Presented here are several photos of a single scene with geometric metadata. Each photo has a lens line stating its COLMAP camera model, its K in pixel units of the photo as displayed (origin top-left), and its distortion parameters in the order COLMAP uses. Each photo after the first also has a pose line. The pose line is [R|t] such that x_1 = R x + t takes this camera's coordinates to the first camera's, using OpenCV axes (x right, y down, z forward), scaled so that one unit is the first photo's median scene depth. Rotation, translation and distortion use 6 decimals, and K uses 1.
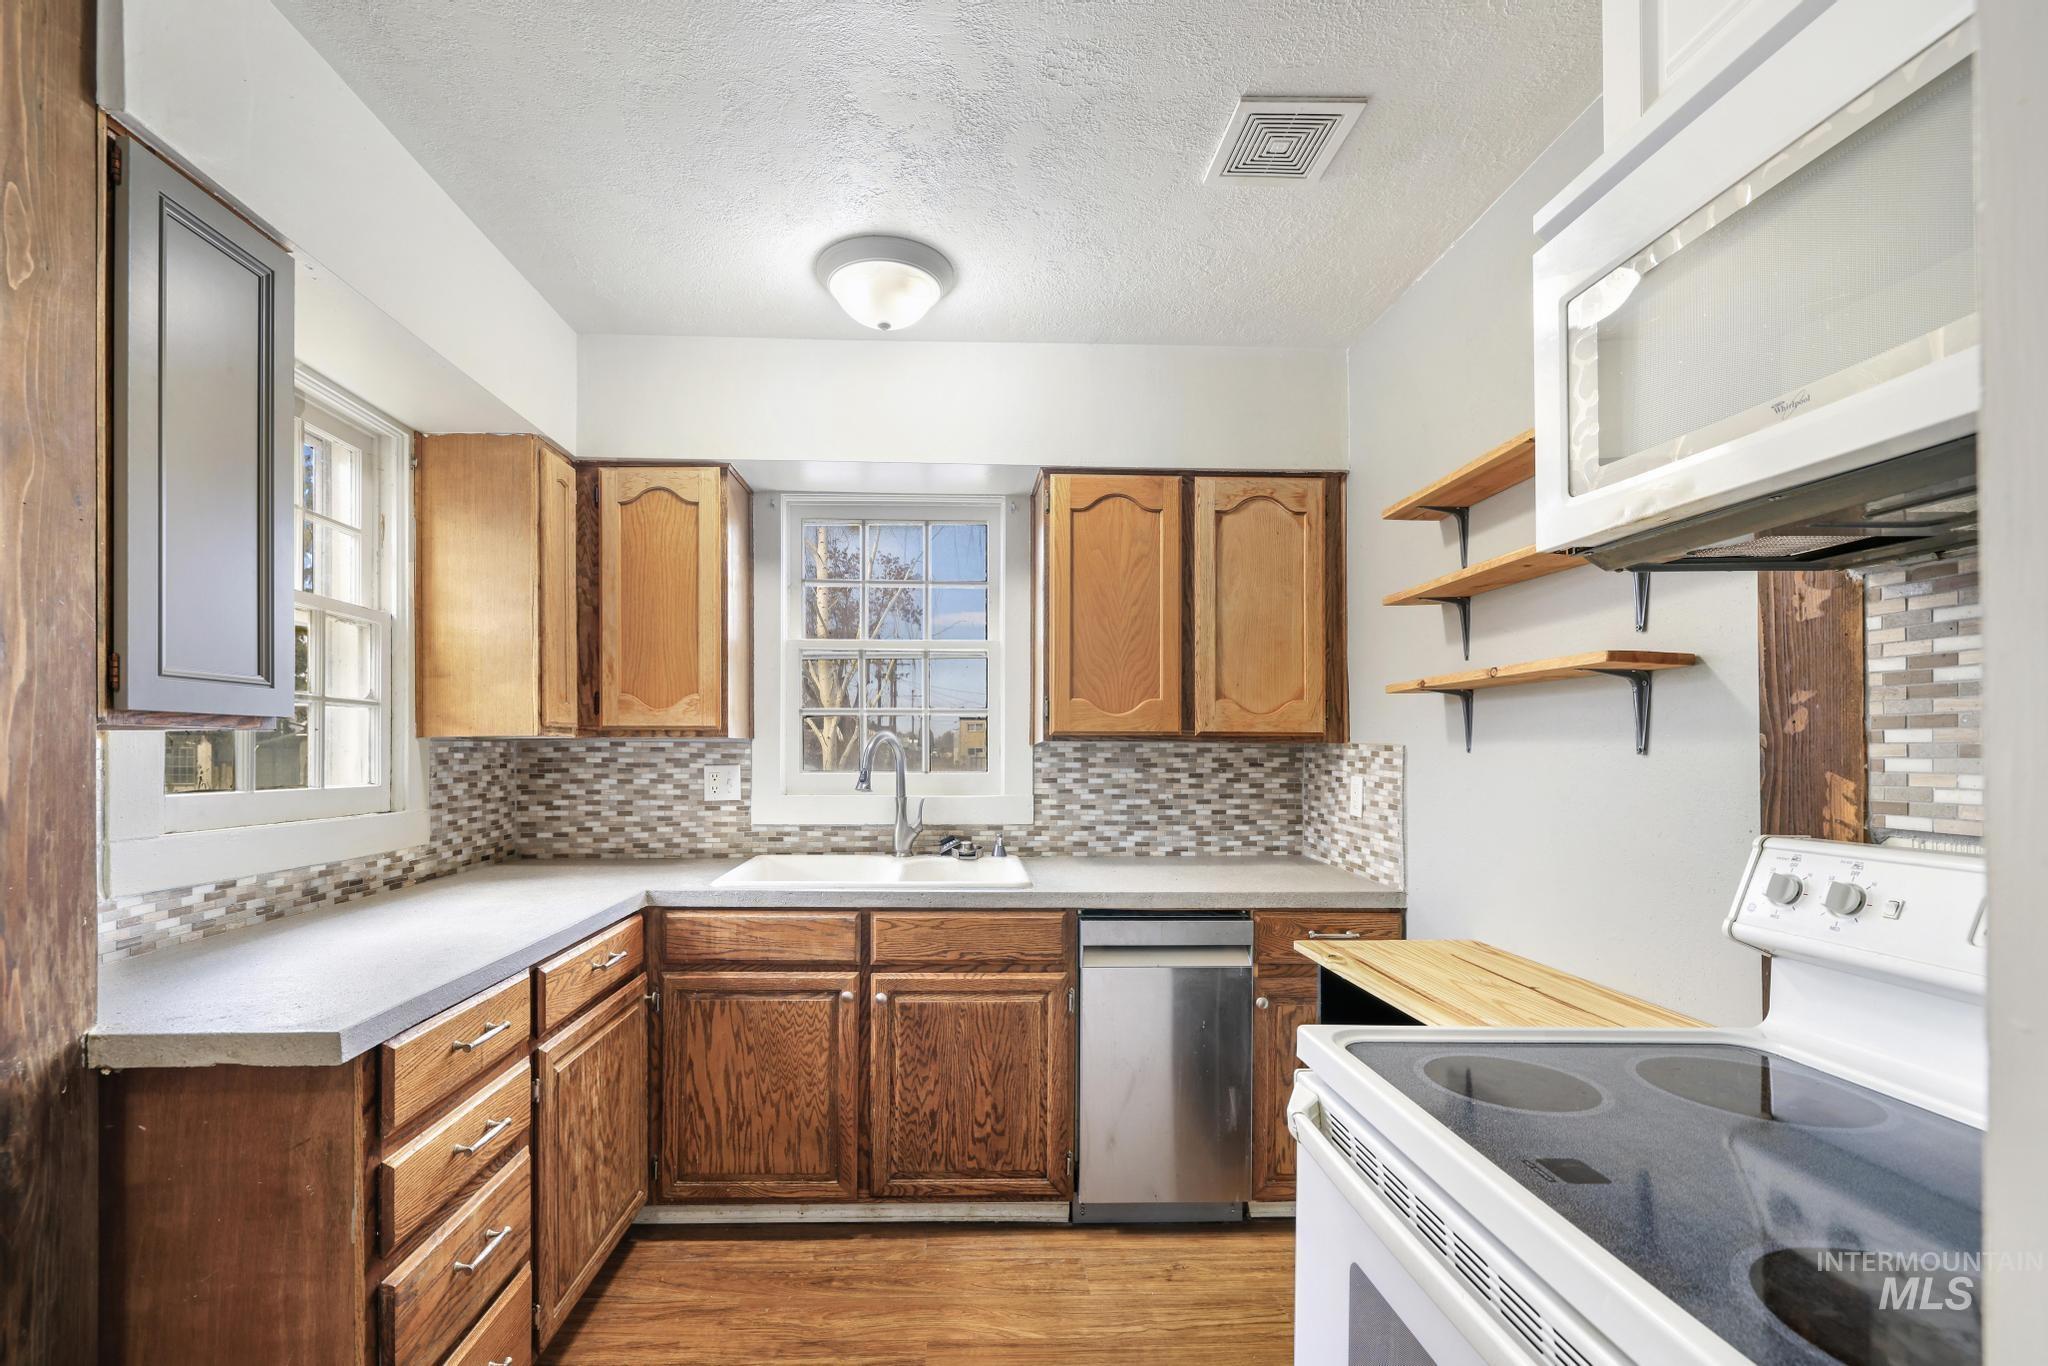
lens RADIAL K [[892.7, 0, 974.2], [0, 892.7, 741.0], [0, 0, 1]] dist [-0.000122, -0.000299]
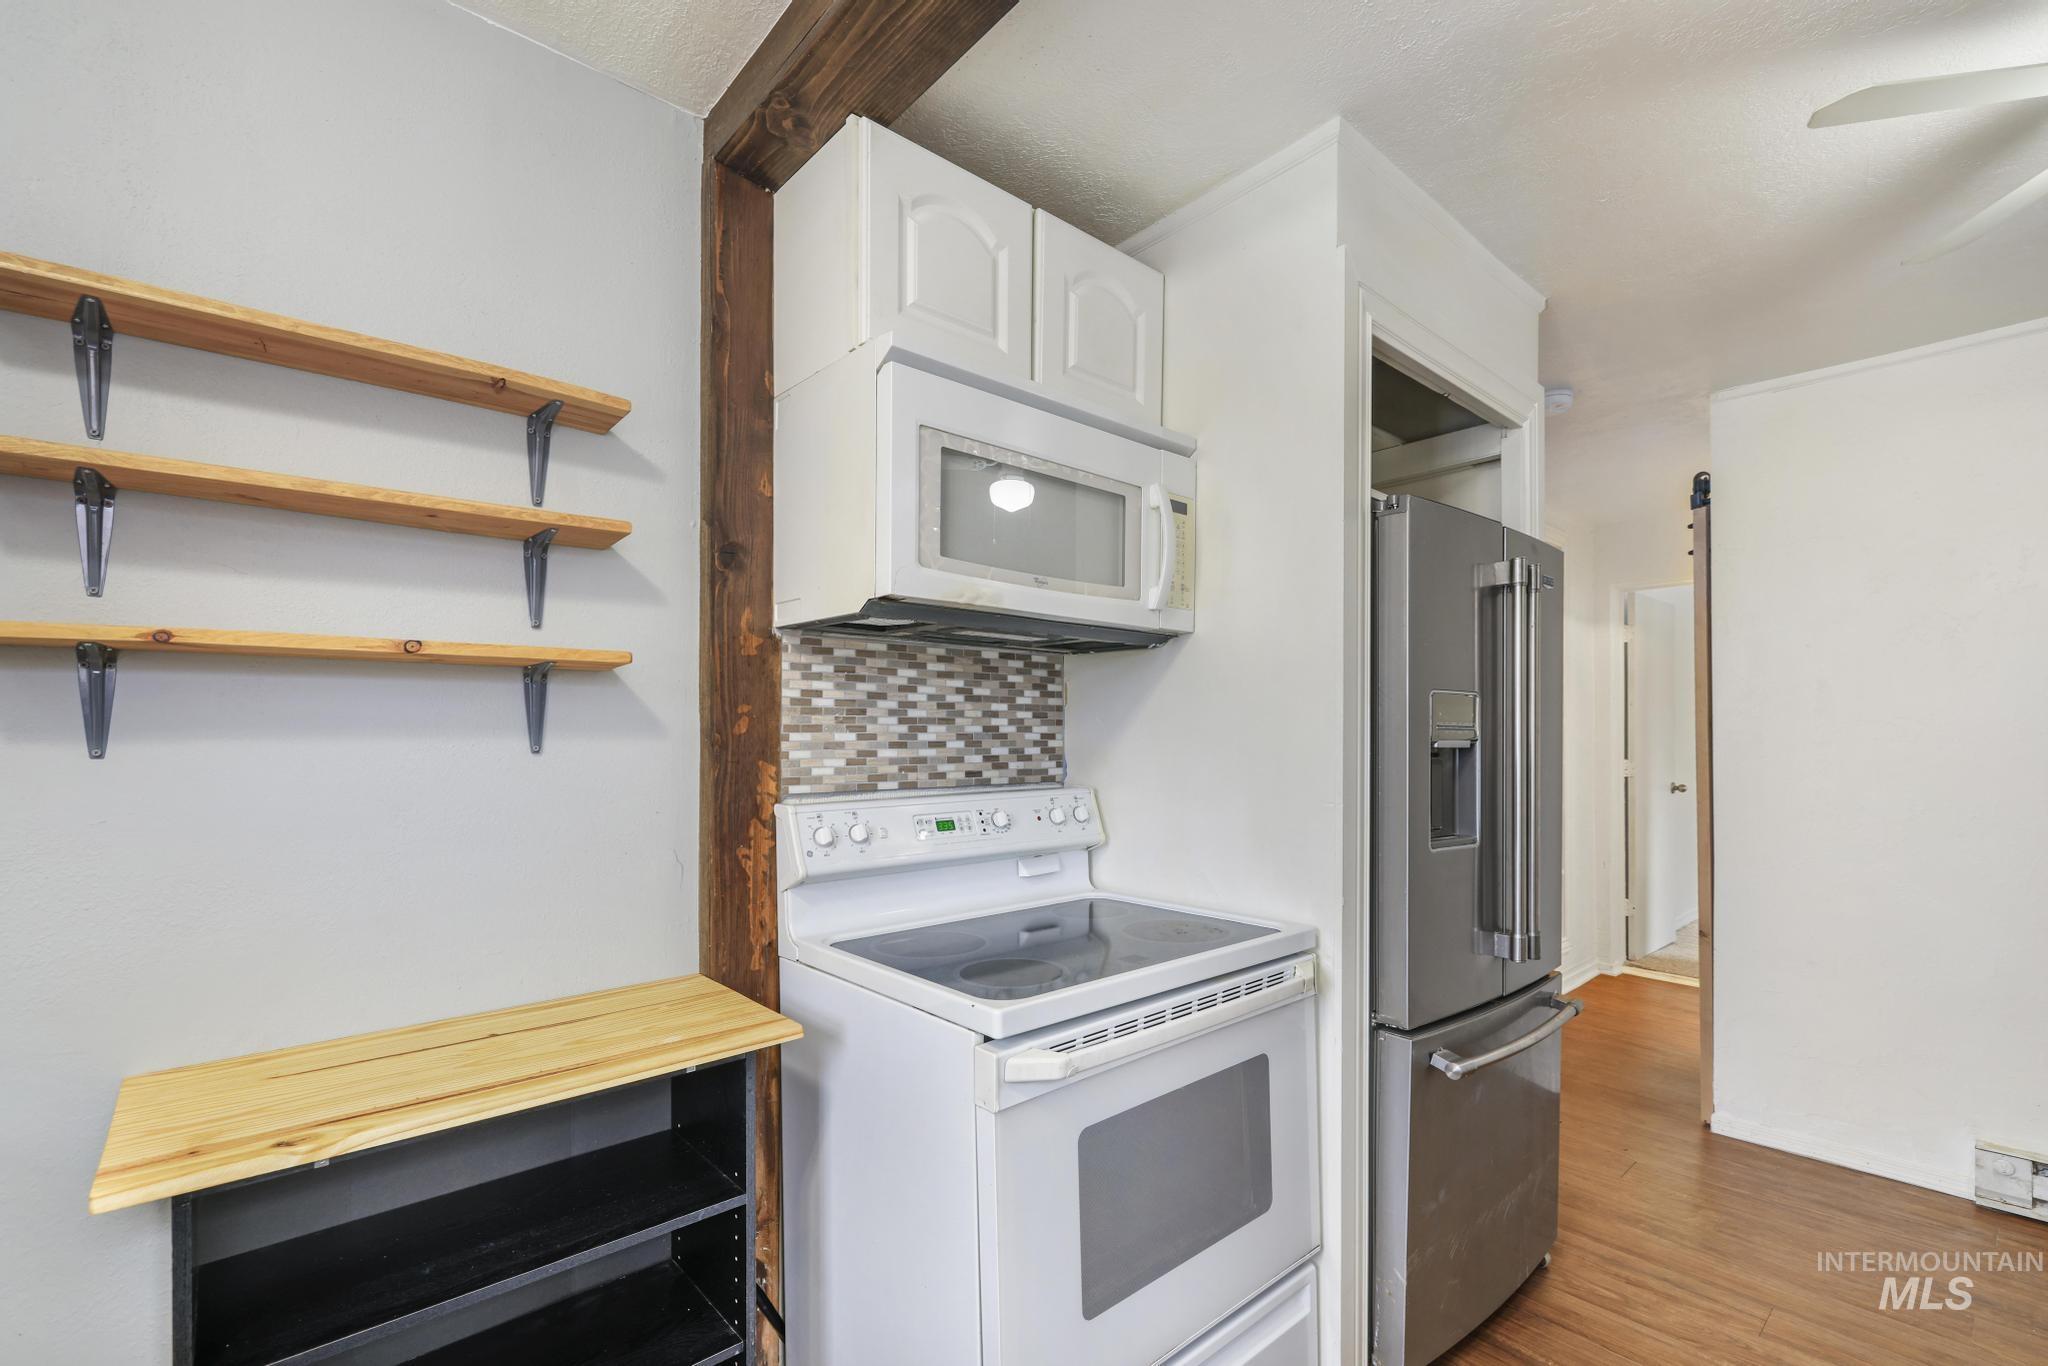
lens RADIAL K [[892.7, 0, 974.2], [0, 892.7, 741.0], [0, 0, 1]] dist [-0.000122, -0.000299]
pose [[-0.625048, -0.007243, 0.780553, -0.189953], [-0.004076, 0.999974, 0.006015, -0.003915], [-0.780576, 0.000578, -0.625061, 0.739453]]
